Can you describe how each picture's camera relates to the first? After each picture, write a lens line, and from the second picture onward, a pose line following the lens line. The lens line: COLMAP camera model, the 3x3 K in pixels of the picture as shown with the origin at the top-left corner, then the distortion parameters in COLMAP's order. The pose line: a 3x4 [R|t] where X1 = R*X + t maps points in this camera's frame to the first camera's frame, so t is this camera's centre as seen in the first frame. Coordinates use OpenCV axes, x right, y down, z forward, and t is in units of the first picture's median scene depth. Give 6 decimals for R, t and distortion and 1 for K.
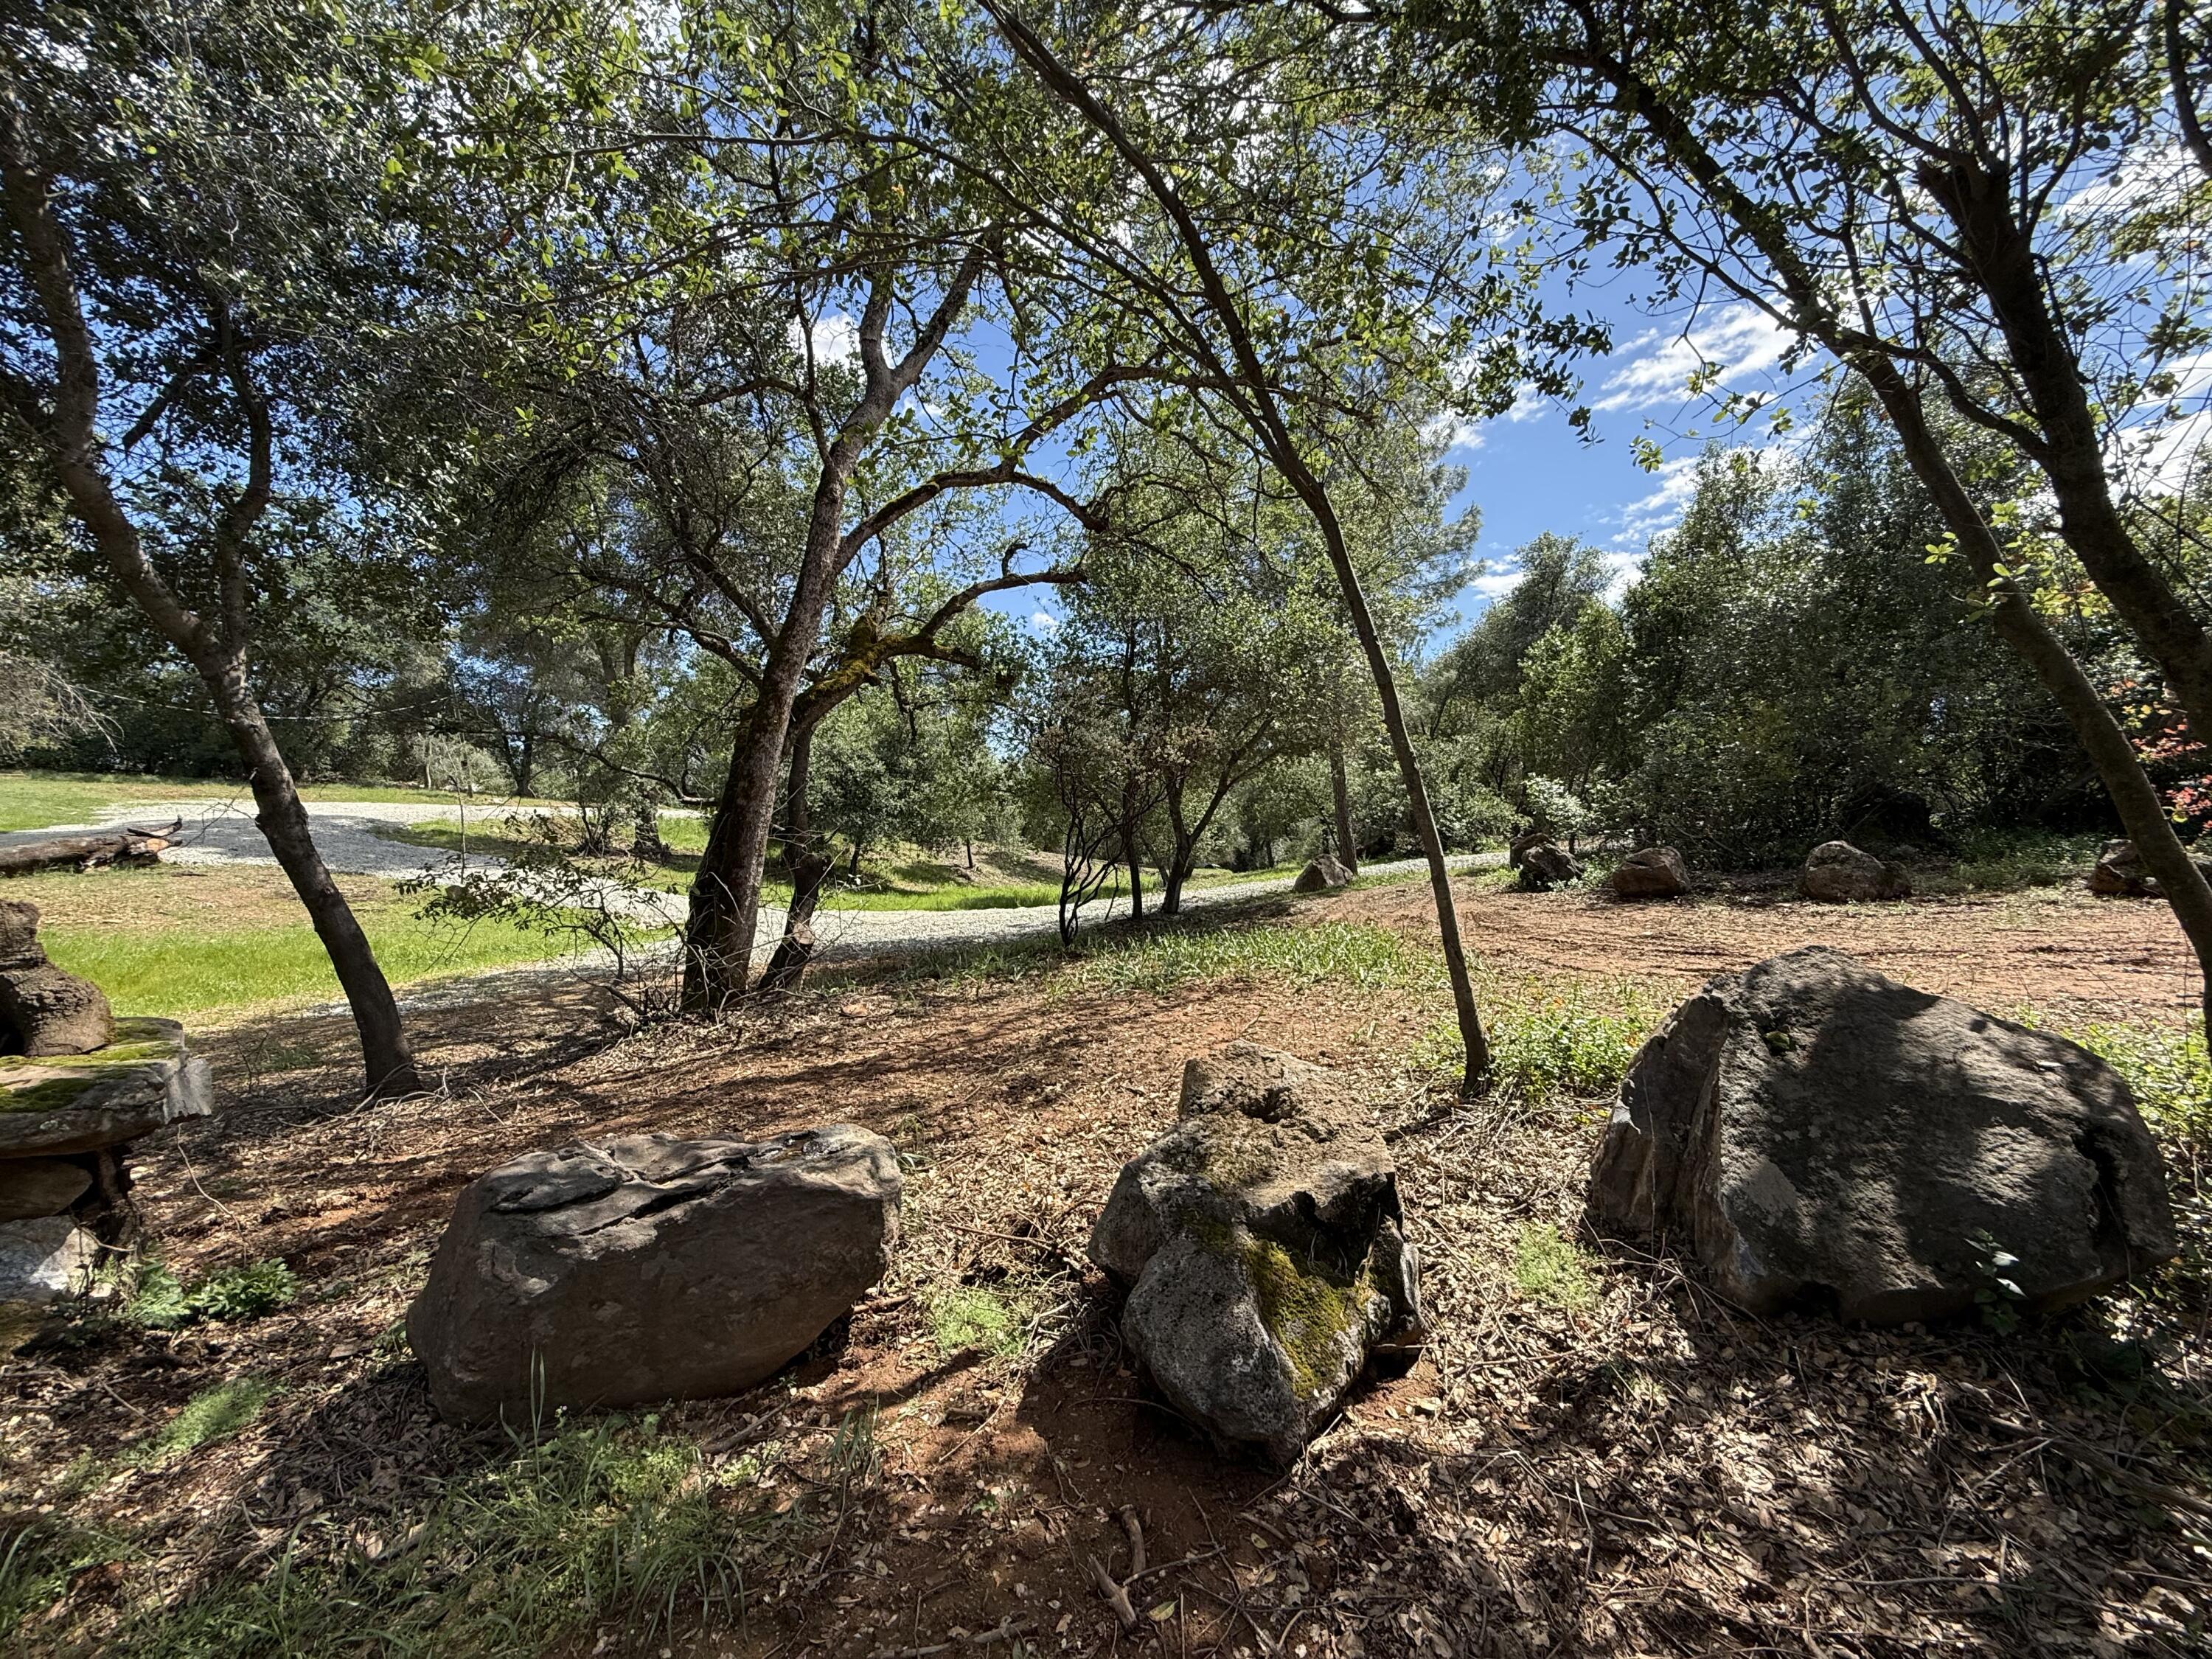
lens RADIAL K [[887.9, 0, 1105.5], [0, 887.9, 833.2], [0, 0, 1]] dist [0.000005, -0.000043]
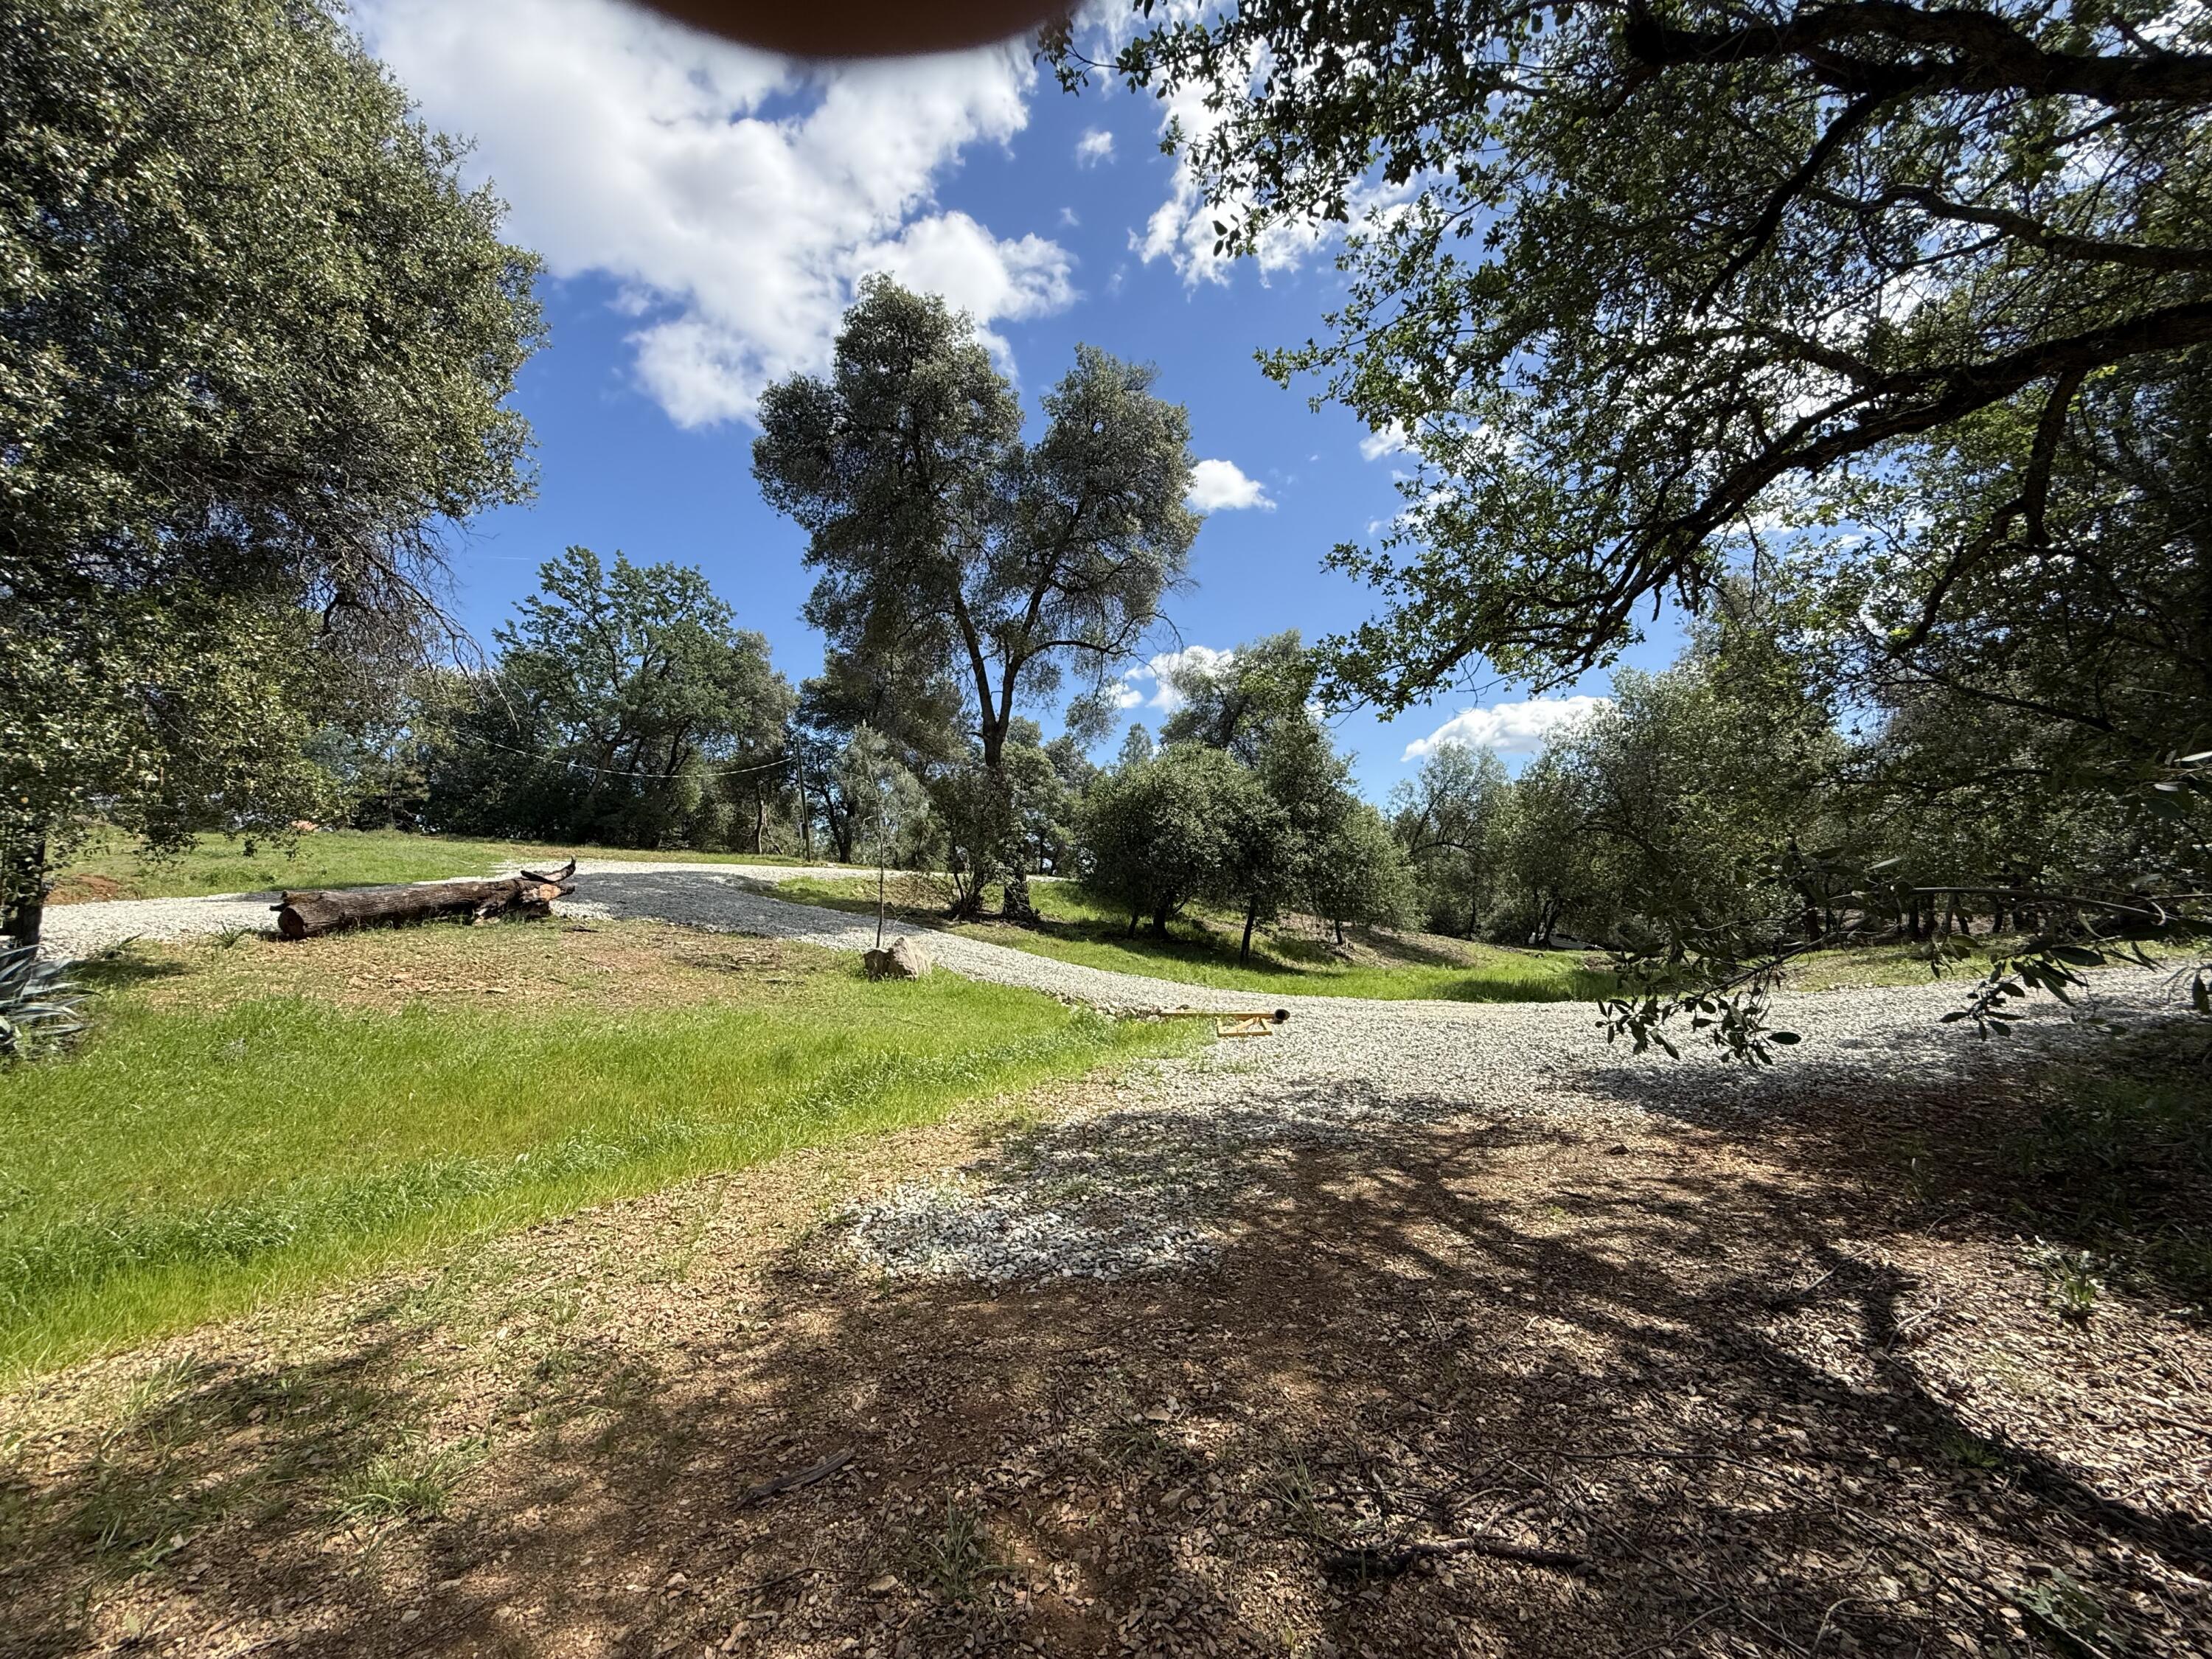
lens RADIAL K [[887.9, 0, 1111.1], [0, 887.9, 822.7], [0, 0, 1]] dist [0.000005, -0.000043]
pose [[0.970074, -0.015126, -0.242338, -0.209854], [-0.009055, 0.995110, -0.098359, 0.013798], [0.242641, 0.097610, 0.965193, 0.188788]]
